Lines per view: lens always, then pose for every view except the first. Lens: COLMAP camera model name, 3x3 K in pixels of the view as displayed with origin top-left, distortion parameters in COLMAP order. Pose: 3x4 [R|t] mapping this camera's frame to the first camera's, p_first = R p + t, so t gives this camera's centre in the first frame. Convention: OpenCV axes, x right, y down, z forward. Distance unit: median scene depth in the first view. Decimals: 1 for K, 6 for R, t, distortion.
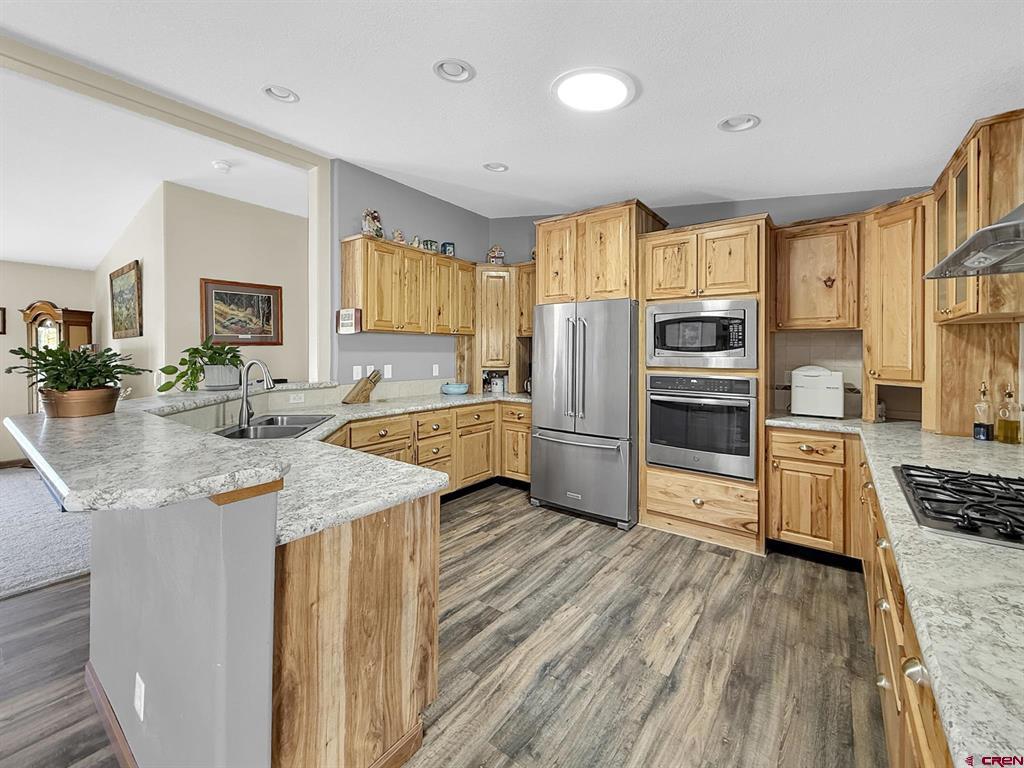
lens RADIAL K [[428.2, 0, 496.6], [0, 428.2, 353.4], [0, 0, 1]] dist [0.000279, -0.000631]
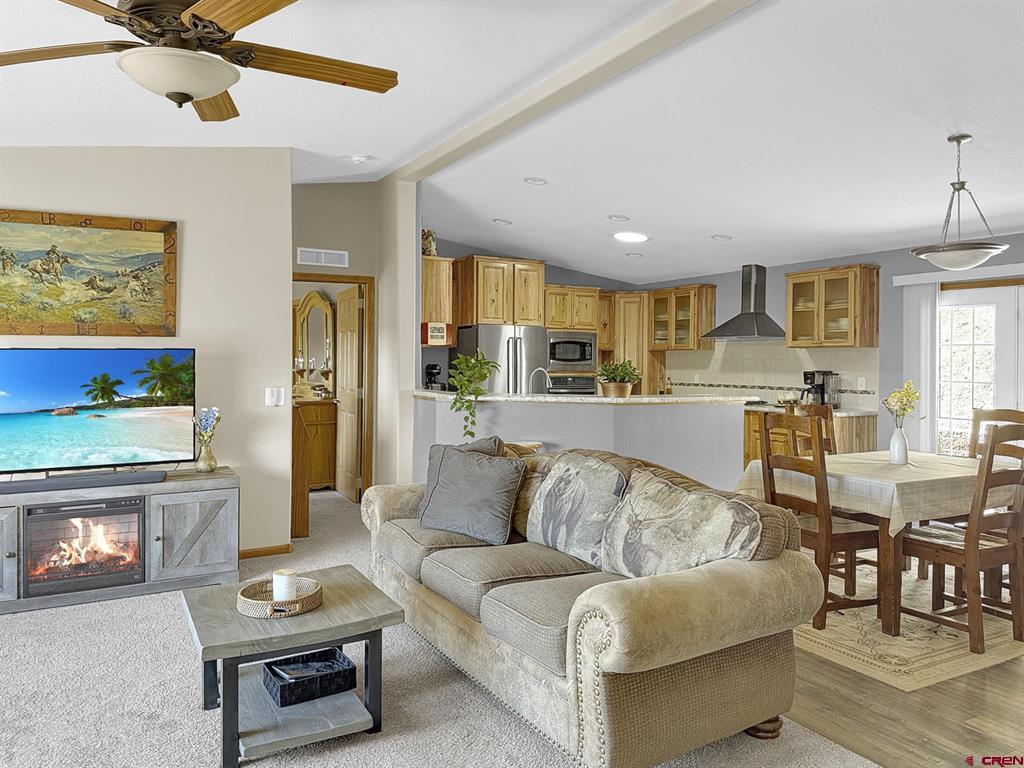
lens RADIAL K [[754.0, 0, 509.2], [0, 754.0, 378.5], [0, 0, 1]] dist [0.043451, -0.012265]
pose [[0.393197, -0.020683, 0.919222, -2.571940], [-0.002021, 0.999725, 0.023359, -0.006327], [-0.919452, -0.011043, 0.393047, 0.067370]]
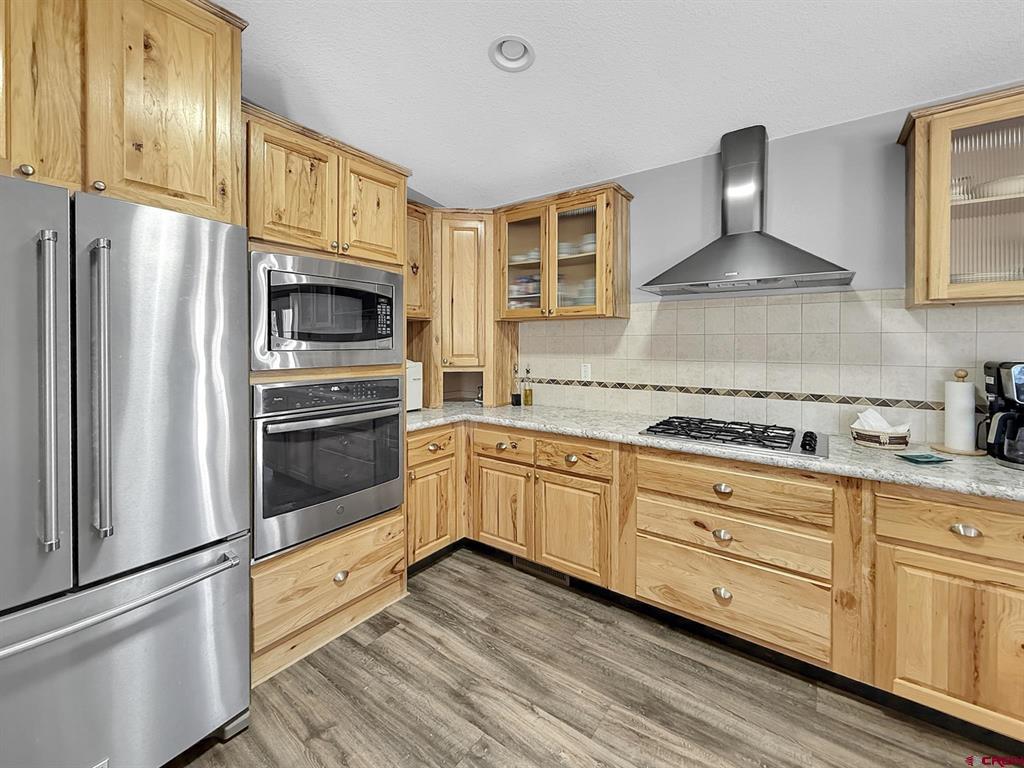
lens RADIAL K [[428.2, 0, 510.3], [0, 428.2, 345.4], [0, 0, 1]] dist [0.000279, -0.000631]
pose [[-0.033223, -0.008770, 0.999410, -0.189857], [0.002969, 0.999956, 0.008873, -0.003471], [-0.999444, 0.003262, -0.033195, 0.842626]]
